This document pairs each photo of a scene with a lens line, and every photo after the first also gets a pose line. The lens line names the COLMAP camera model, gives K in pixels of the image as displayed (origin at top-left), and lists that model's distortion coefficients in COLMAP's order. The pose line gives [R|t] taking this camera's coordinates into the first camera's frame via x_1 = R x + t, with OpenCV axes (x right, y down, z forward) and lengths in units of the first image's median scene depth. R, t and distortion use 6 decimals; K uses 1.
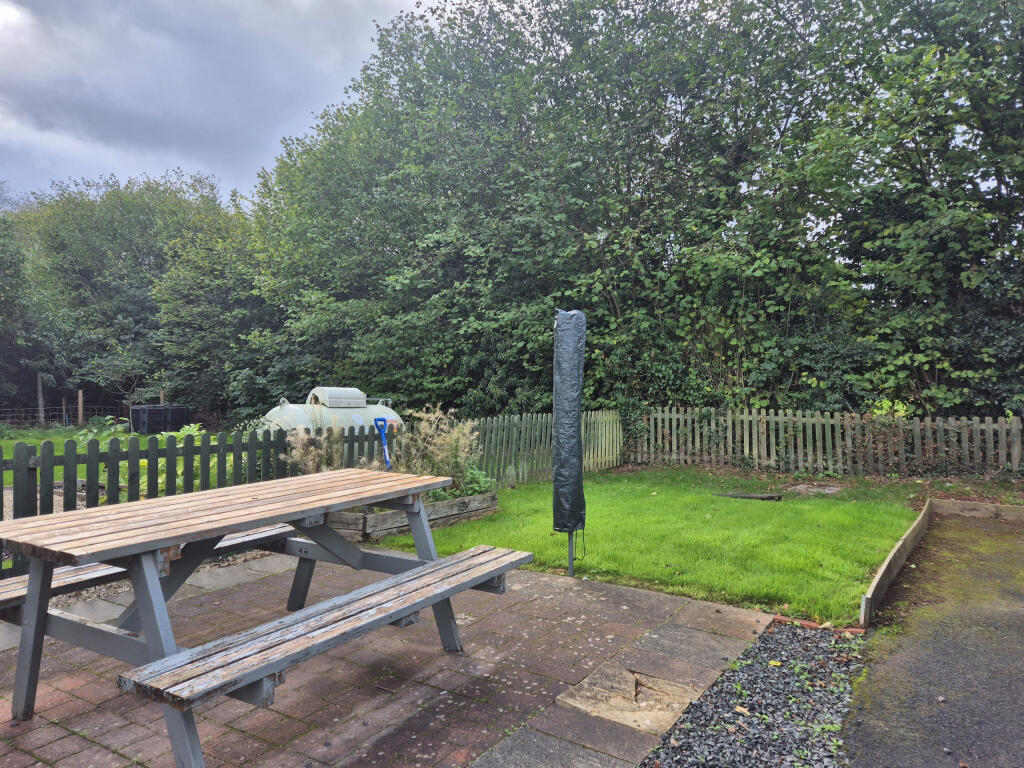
lens RADIAL K [[747.8, 0, 514.4], [0, 747.8, 389.9], [0, 0, 1]] dist [0.046942, -0.006319]
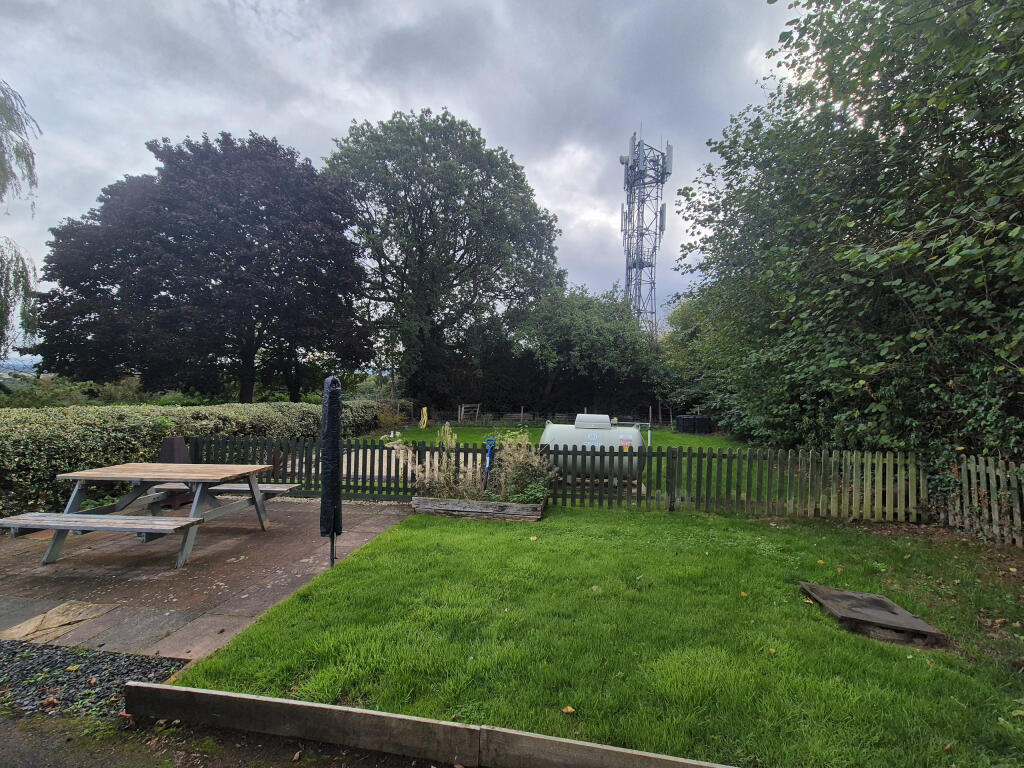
lens RADIAL K [[425.9, 0, 512.6], [0, 425.9, 381.0], [0, 0, 1]] dist [-0.002214, -0.000285]
pose [[0.398490, -0.032077, -0.916612, 0.232211], [-0.010182, 0.999172, -0.039393, -0.016973], [0.917116, 0.025030, 0.397833, 0.245713]]
